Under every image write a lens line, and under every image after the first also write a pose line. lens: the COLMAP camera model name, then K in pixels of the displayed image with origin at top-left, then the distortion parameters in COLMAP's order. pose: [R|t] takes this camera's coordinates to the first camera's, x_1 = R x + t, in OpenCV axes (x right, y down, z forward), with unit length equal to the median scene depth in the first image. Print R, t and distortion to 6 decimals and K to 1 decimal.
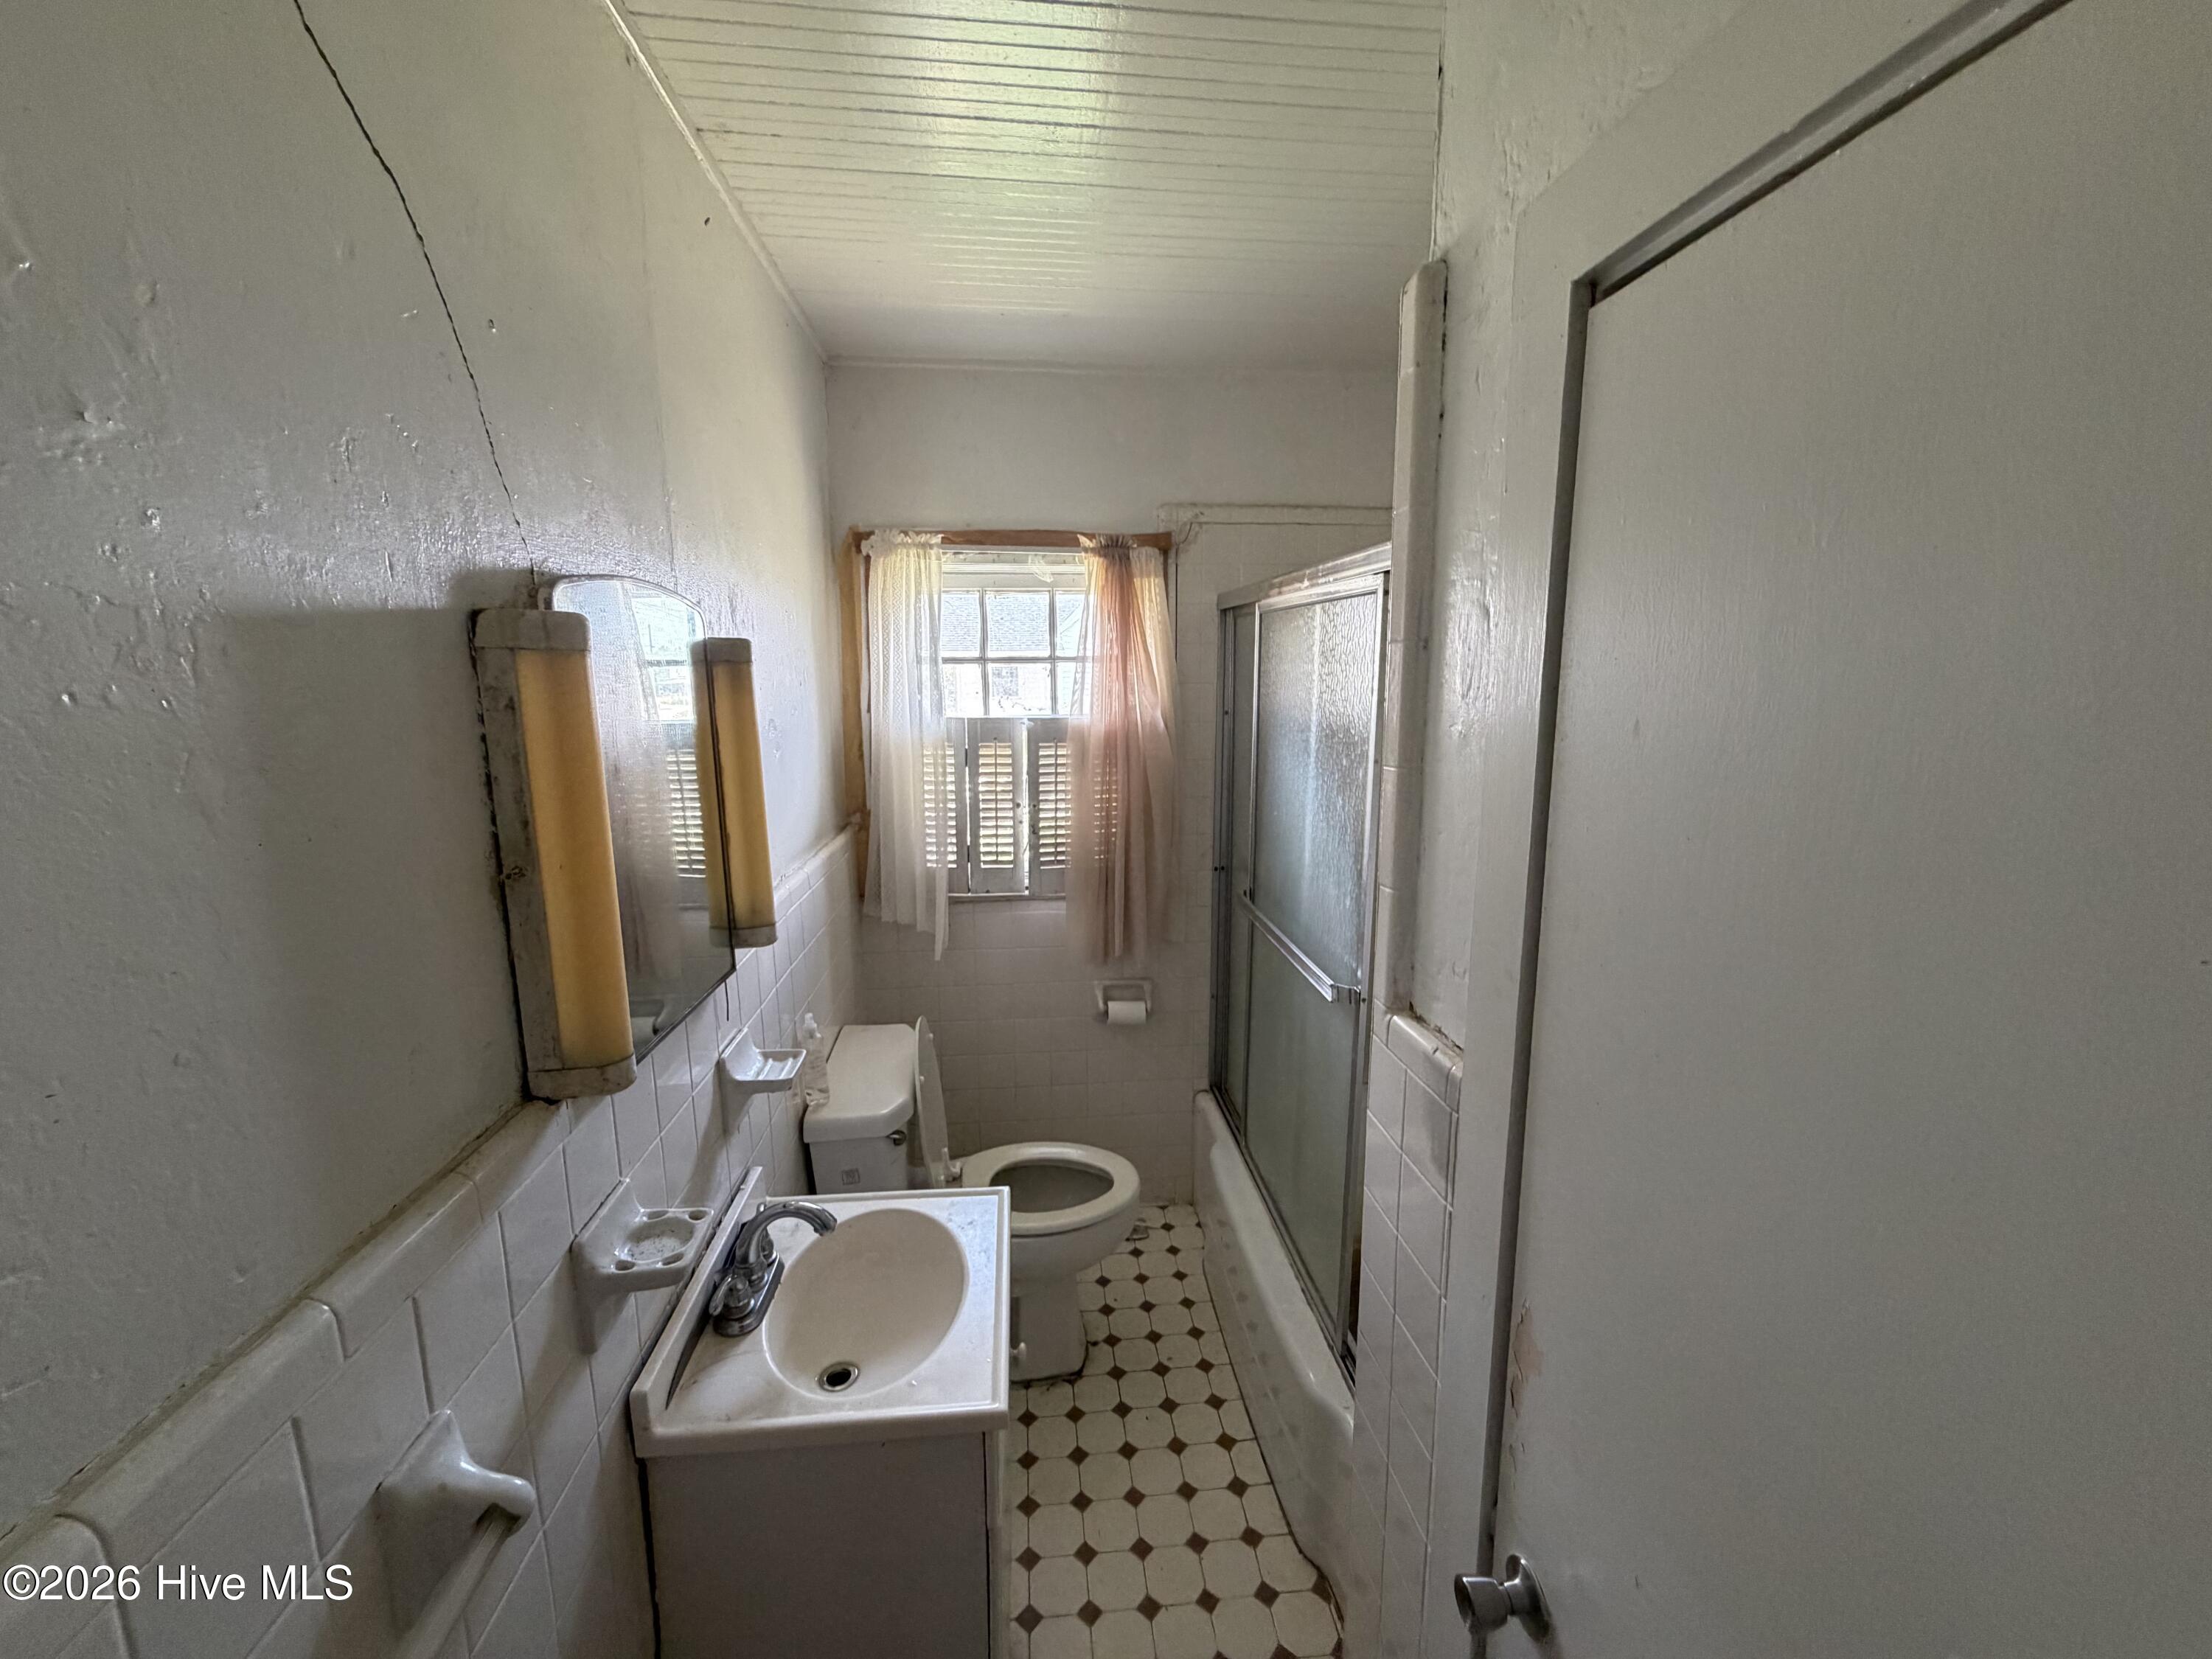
lens RADIAL K [[894.1, 0, 1108.5], [0, 894.1, 840.0], [0, 0, 1]] dist [0.000760, 0.000152]
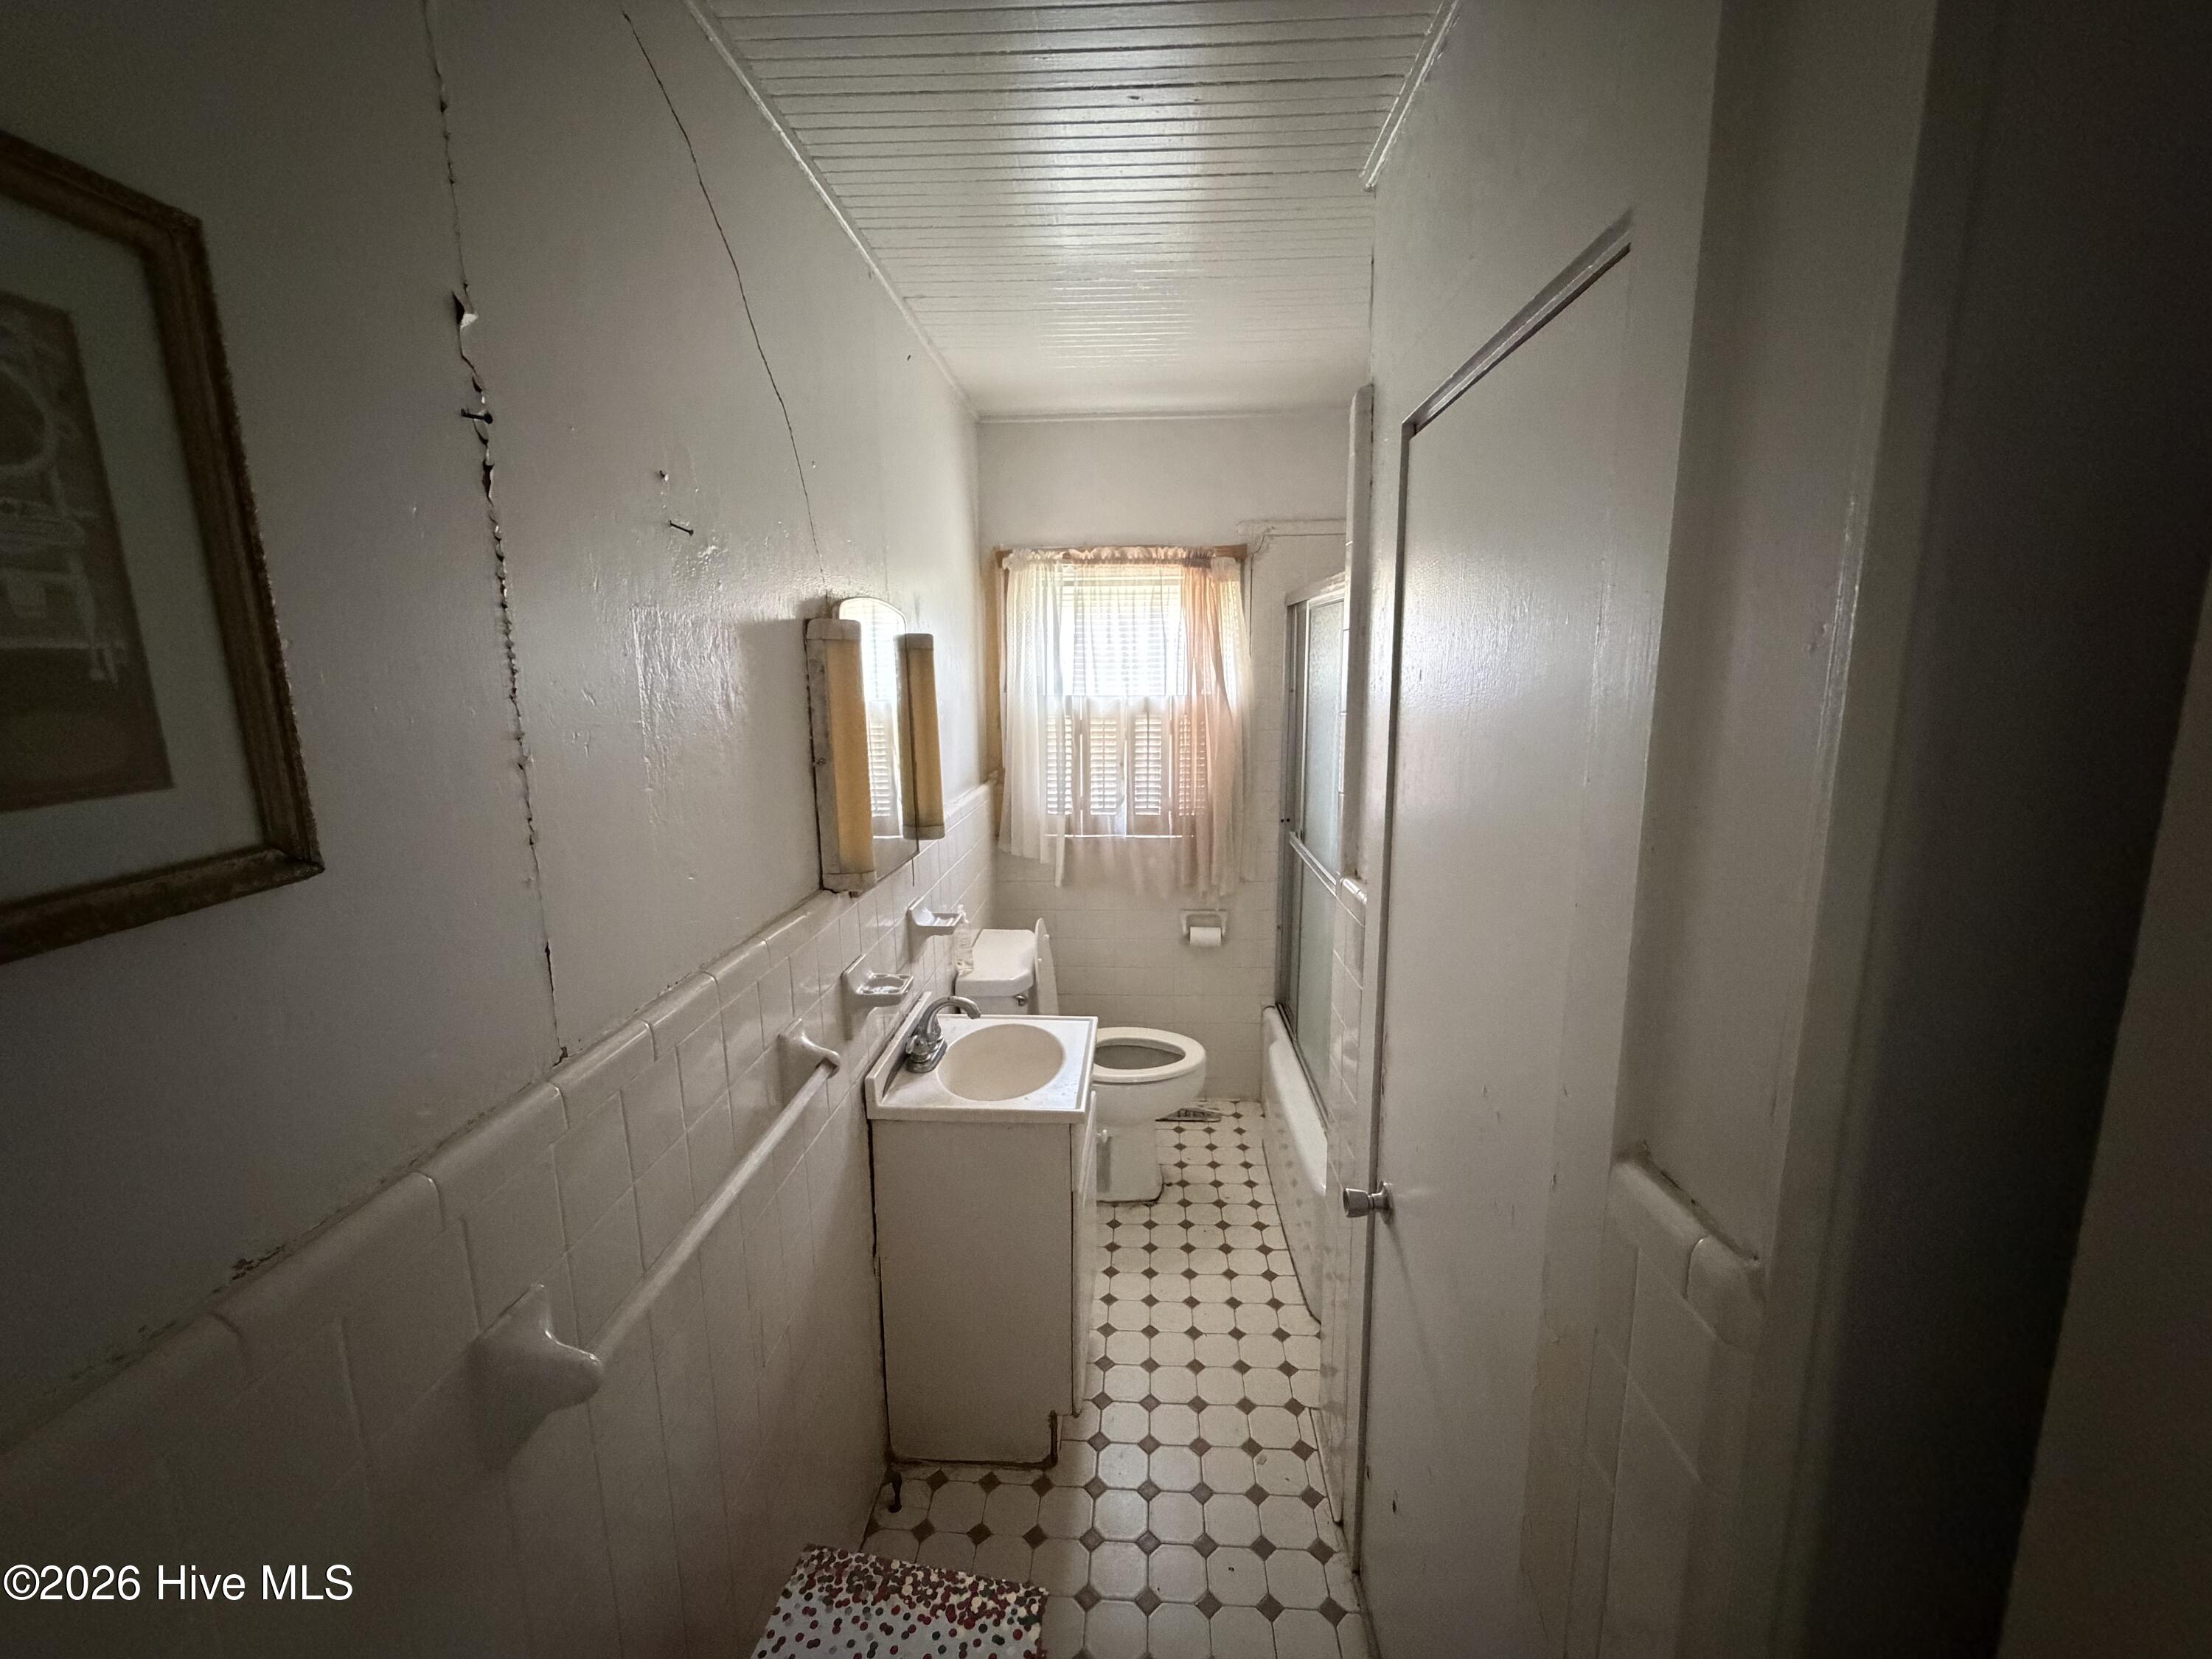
lens RADIAL K [[894.1, 0, 1108.5], [0, 894.1, 840.0], [0, 0, 1]] dist [0.000760, 0.000152]
pose [[0.989954, 0.018808, -0.140137, 0.082591], [-0.018046, 0.999815, 0.006706, 0.078280], [0.140237, -0.004110, 0.990109, -0.332067]]
